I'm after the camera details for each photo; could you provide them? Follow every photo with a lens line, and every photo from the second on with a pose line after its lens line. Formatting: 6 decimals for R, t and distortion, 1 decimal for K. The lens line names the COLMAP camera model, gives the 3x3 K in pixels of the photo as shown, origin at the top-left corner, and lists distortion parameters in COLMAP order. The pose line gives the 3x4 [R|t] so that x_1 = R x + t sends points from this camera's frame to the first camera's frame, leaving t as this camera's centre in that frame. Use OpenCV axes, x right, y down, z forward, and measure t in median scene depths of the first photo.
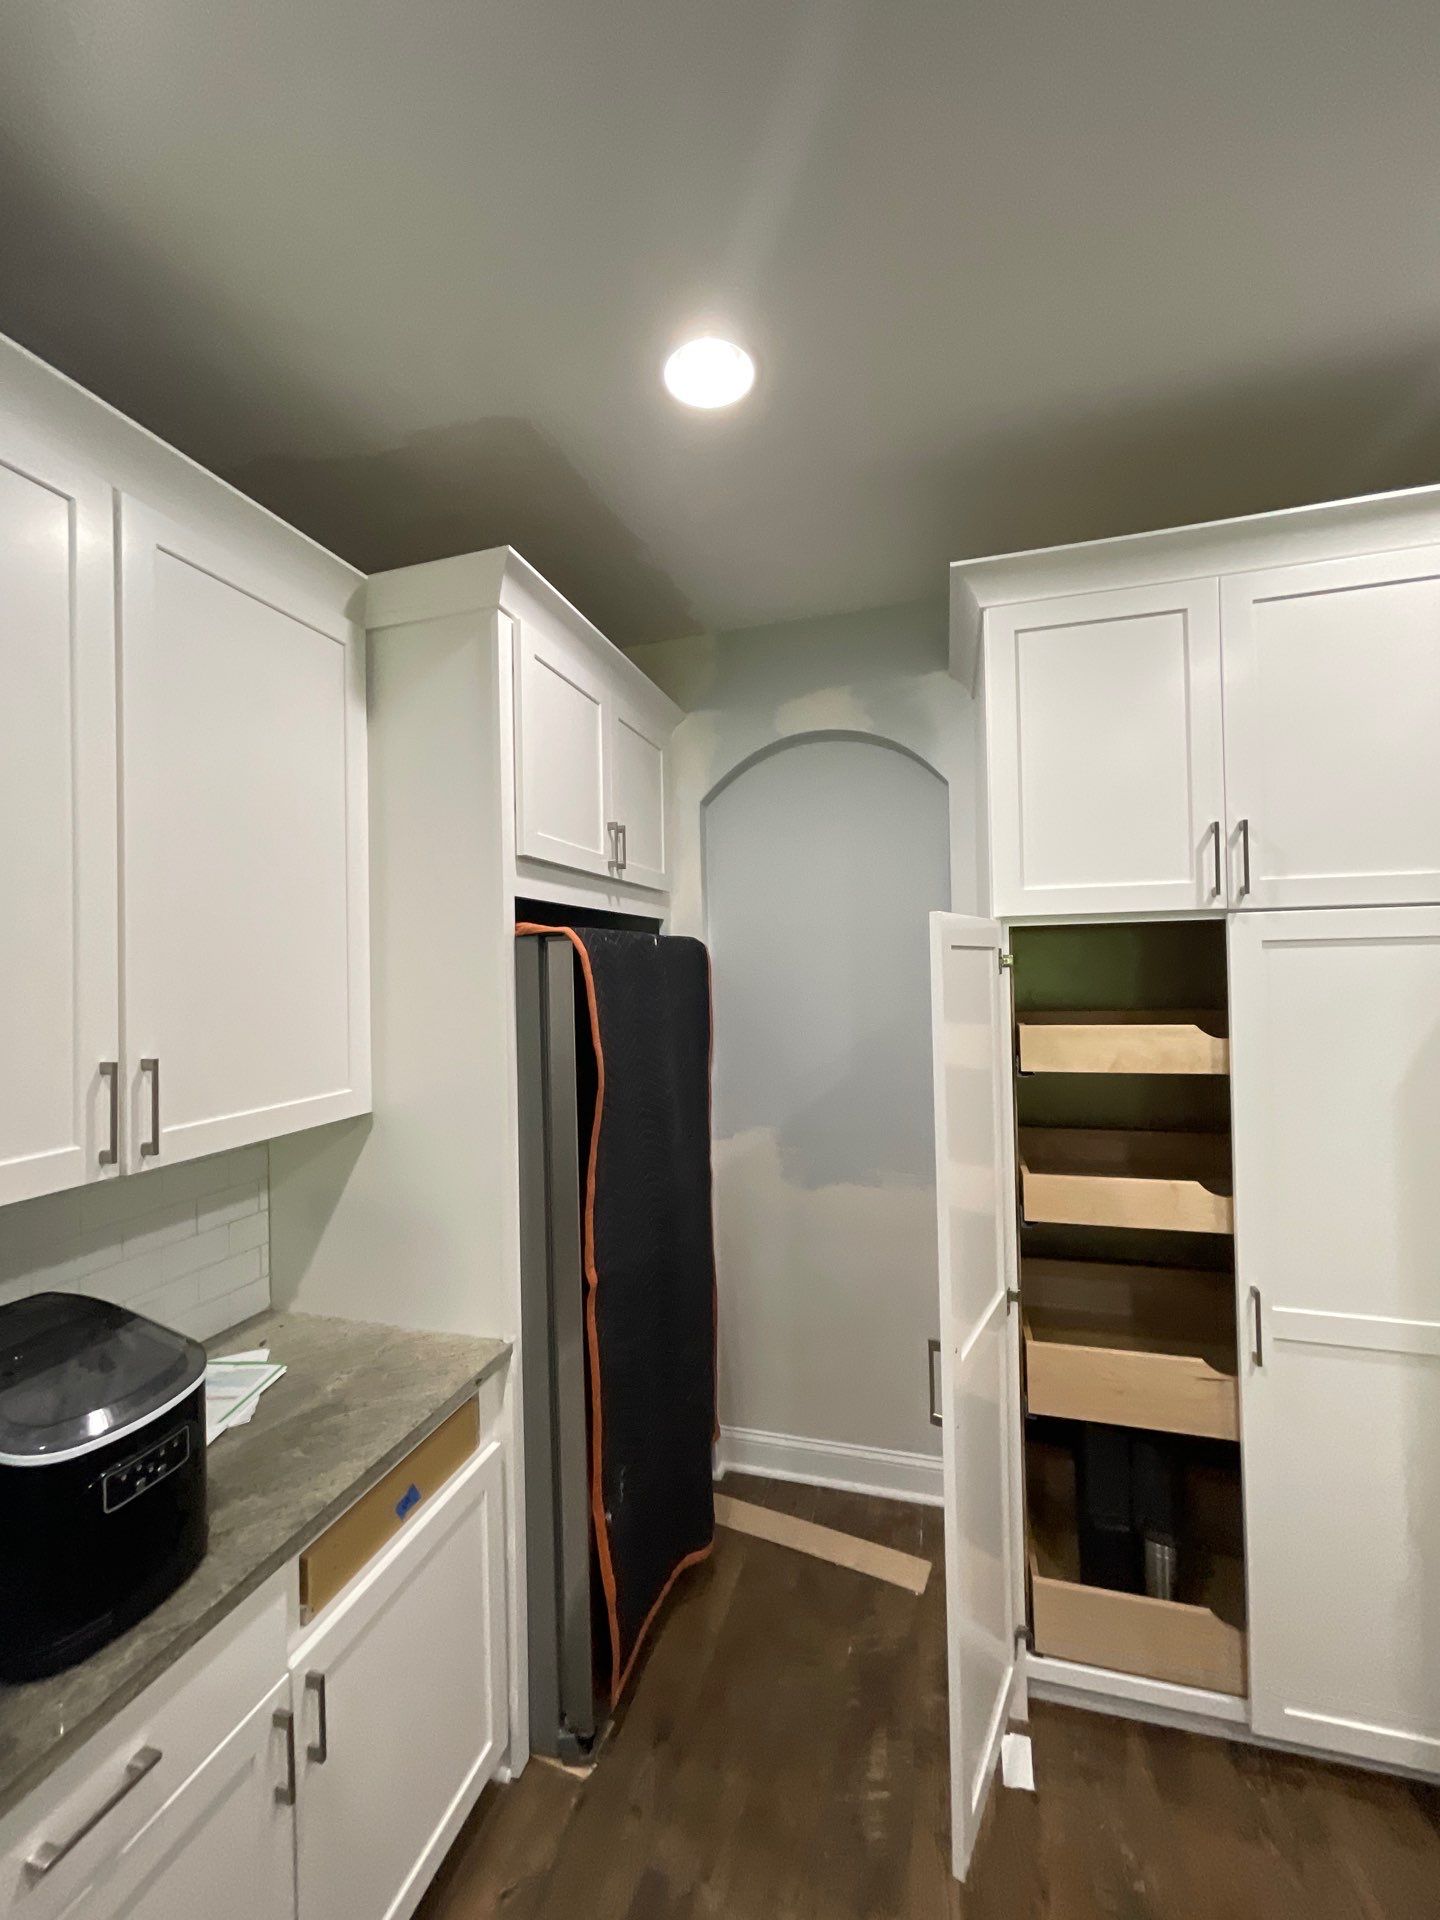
lens RADIAL K [[770.5, 0, 706.9], [0, 770.5, 963.3], [0, 0, 1]] dist [0.009181, -0.000542]
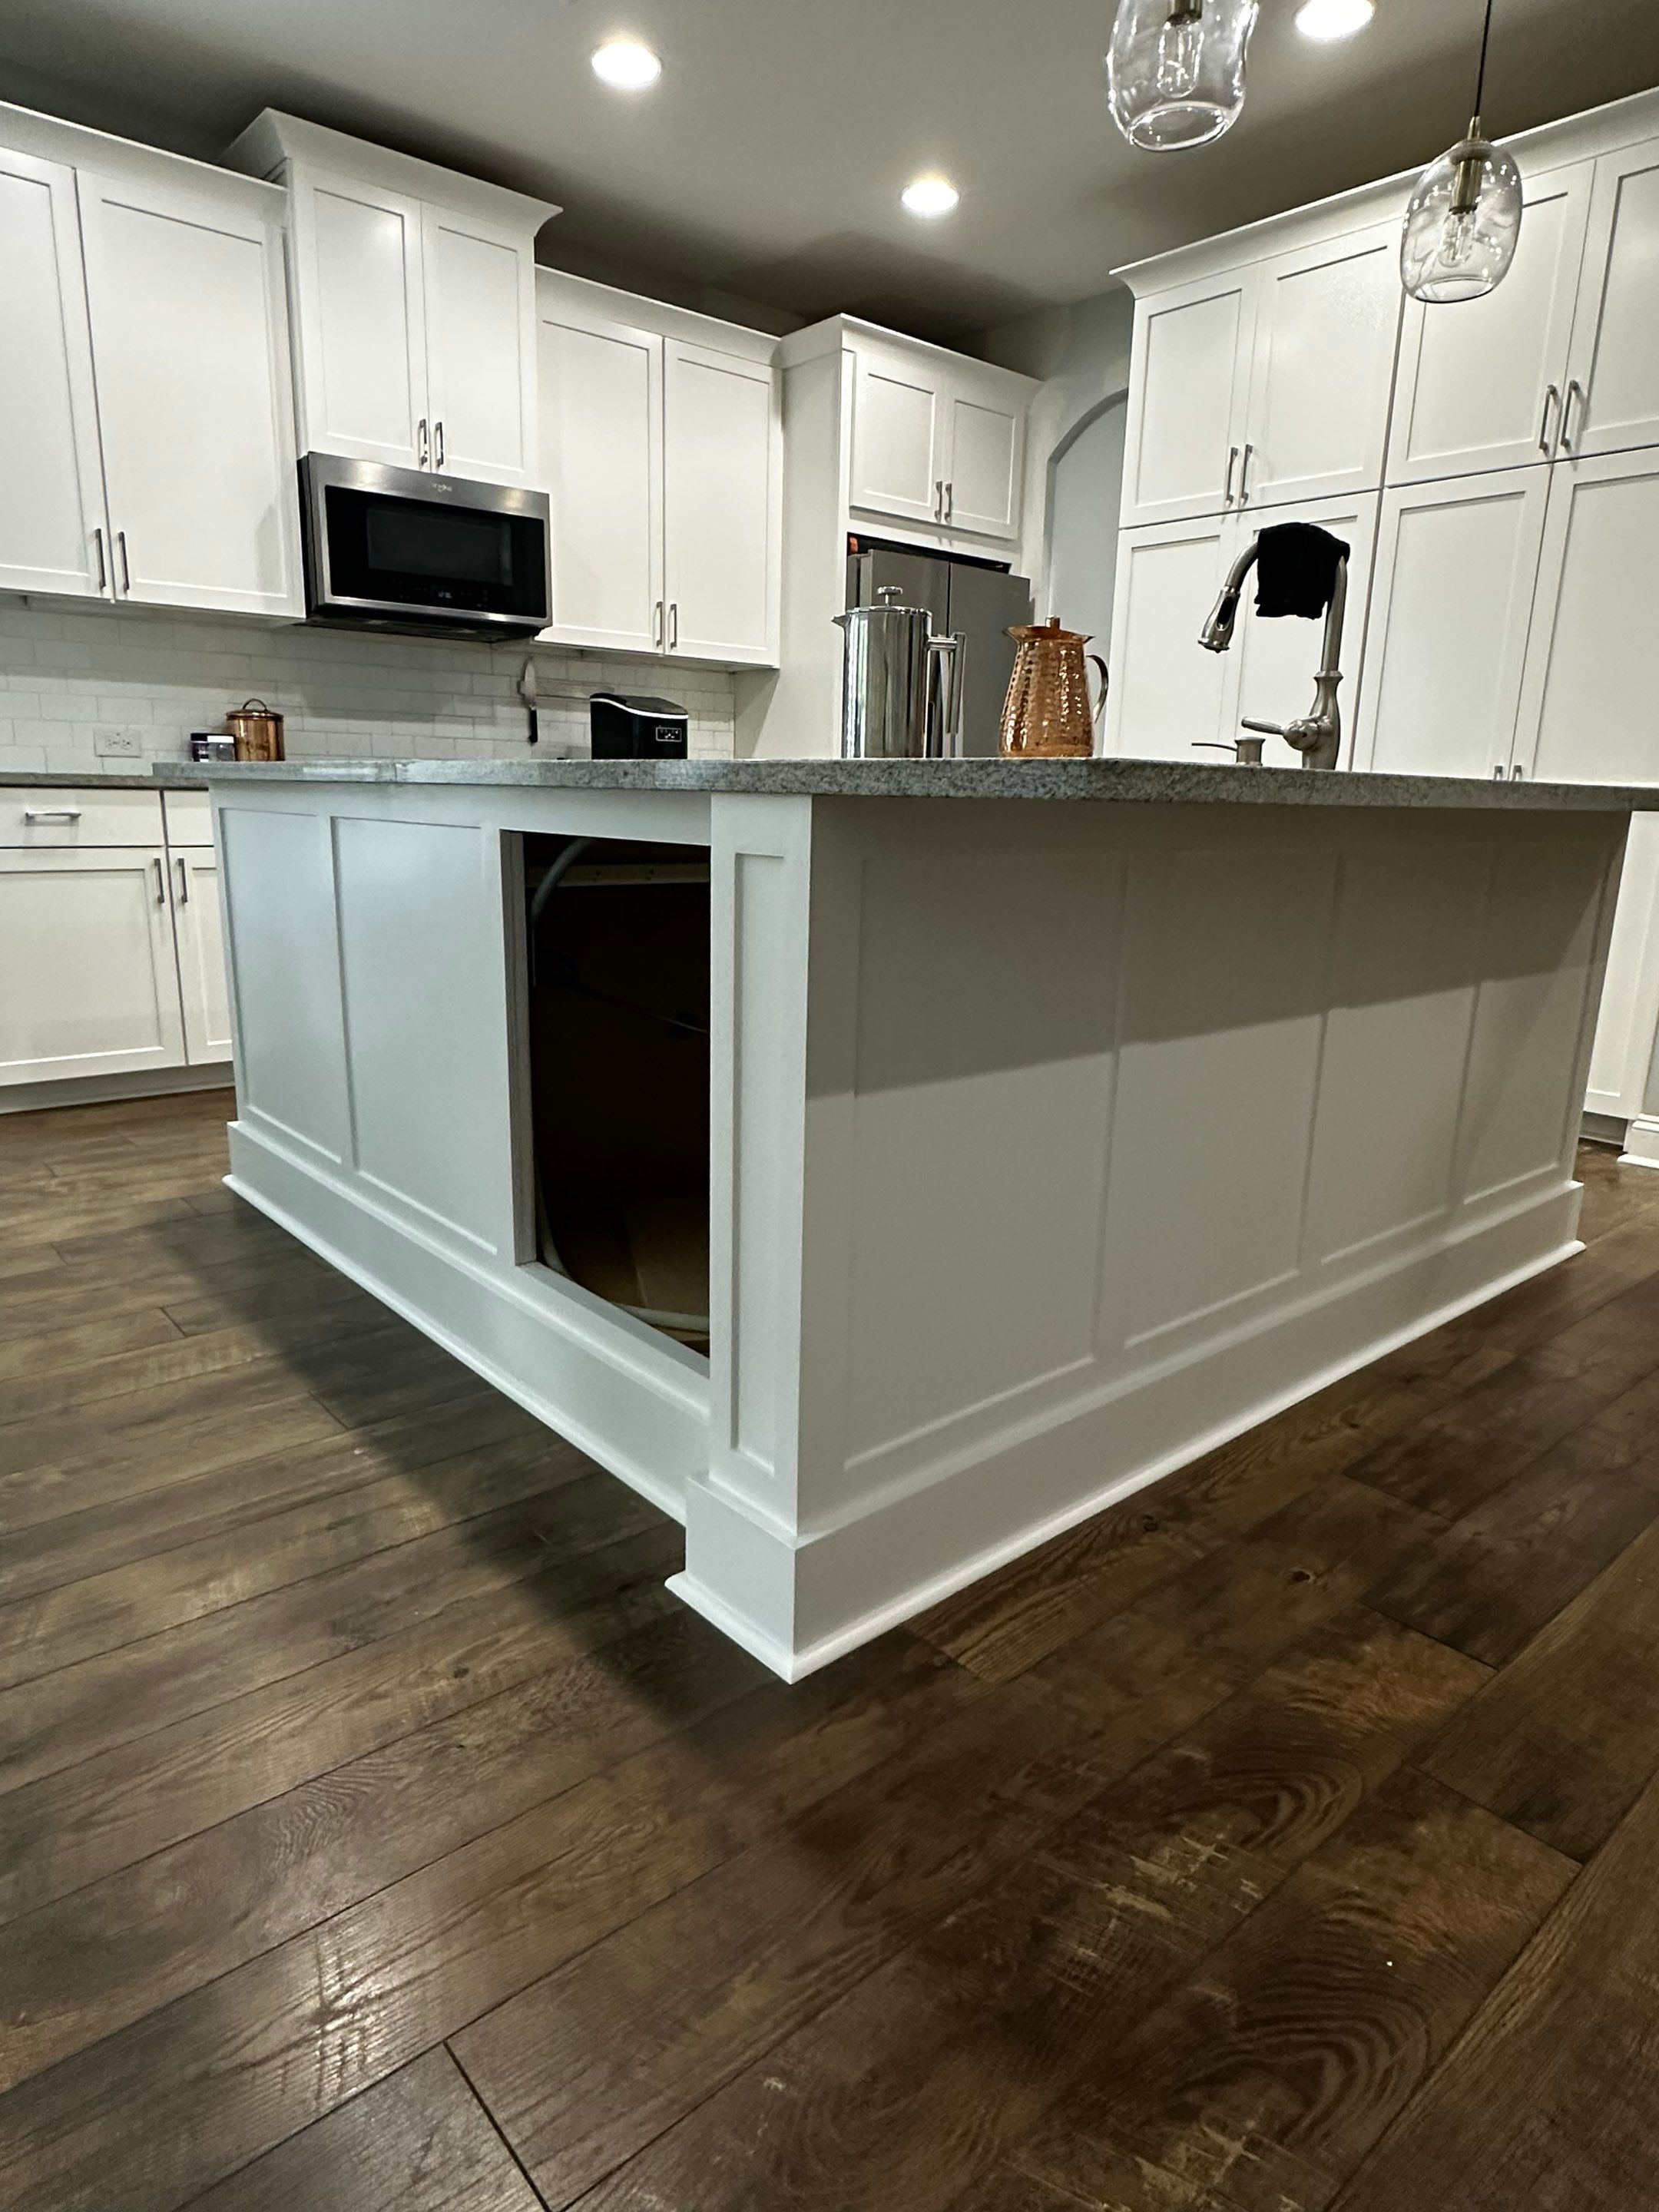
lens RADIAL K [[1297.0, 0, 822.9], [0, 1297.0, 1110.8], [0, 0, 1]] dist [-0.007411, -0.001714]
pose [[0.844459, 0.165718, -0.509339, 1.393608], [-0.035451, 0.966141, 0.255567, 0.426066], [0.534445, -0.197760, 0.821742, -1.664373]]
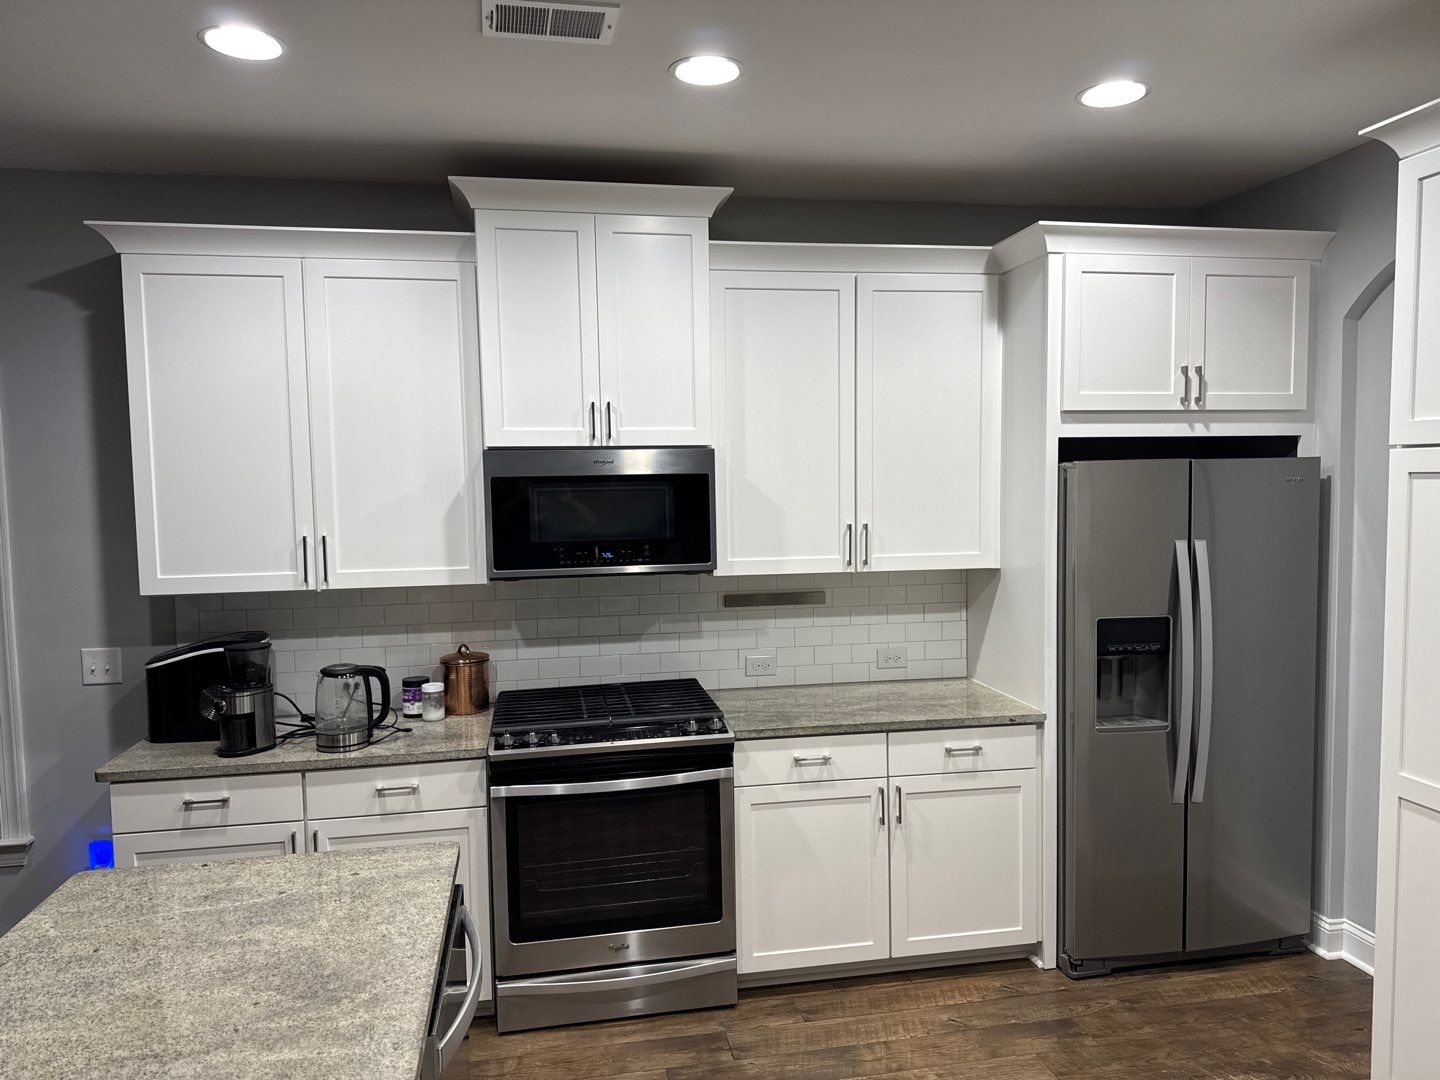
lens RADIAL K [[1003.8, 0, 722.2], [0, 1003.8, 542.2], [0, 0, 1]] dist [0.043865, -0.022842]
pose [[0.461338, 0.069893, -0.884467, 1.250307], [0.014310, 0.996176, 0.086184, -0.061788], [0.887109, -0.052417, 0.458574, -0.543590]]
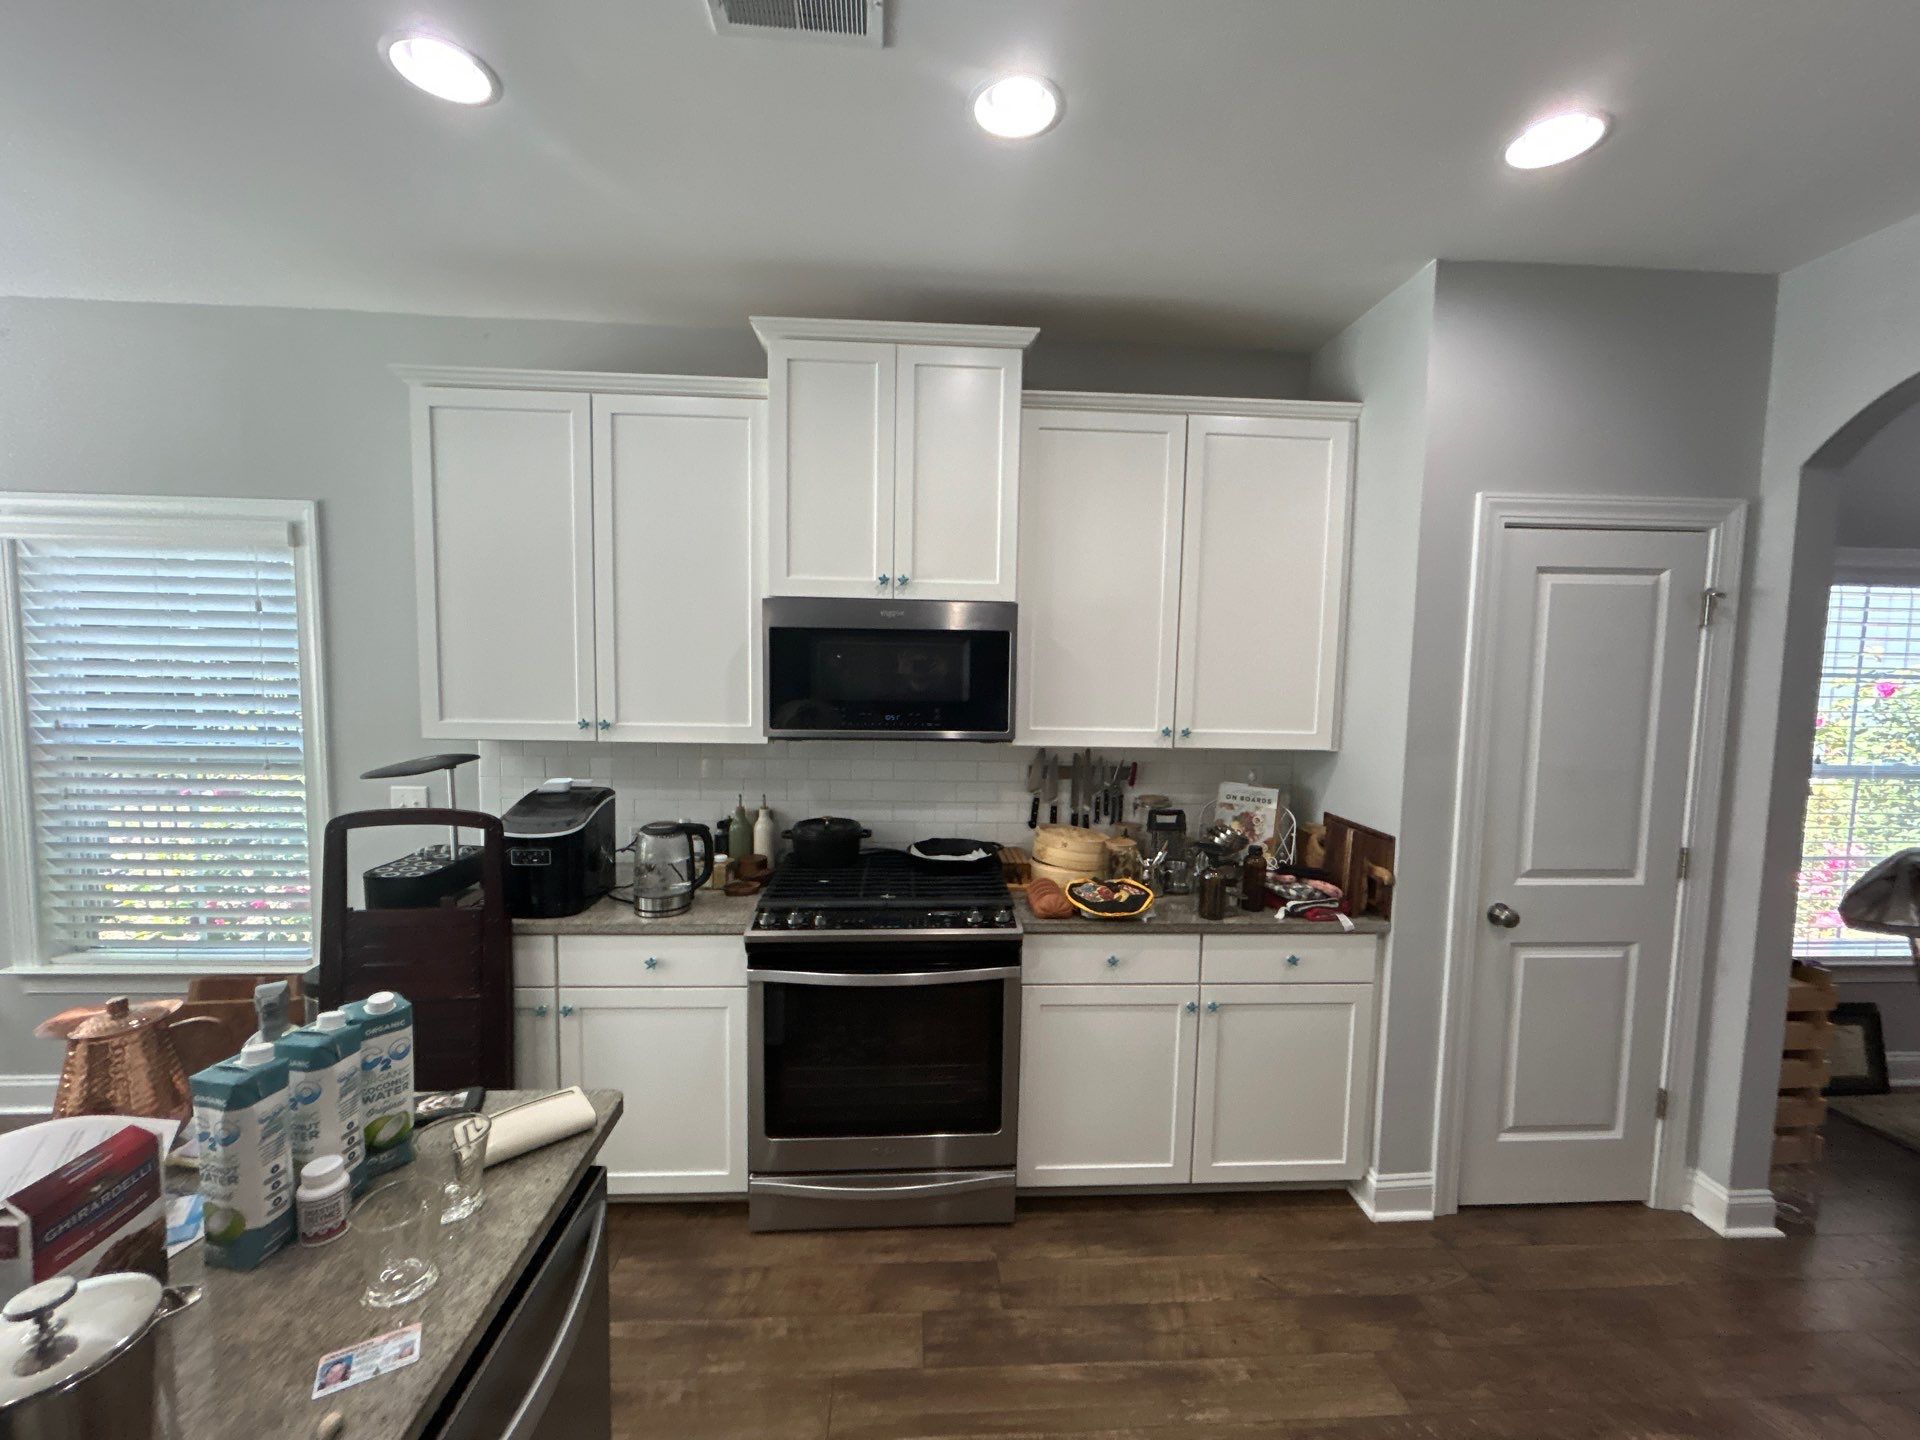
lens RADIAL K [[750.1, 0, 957.0], [0, 750.1, 724.4], [0, 0, 1]] dist [-0.007601, 0.000582]
pose [[0.342725, 0.099449, -0.934157, 0.689795], [-0.016351, 0.994862, 0.099913, 0.006192], [0.939294, -0.018968, 0.342590, -0.190087]]
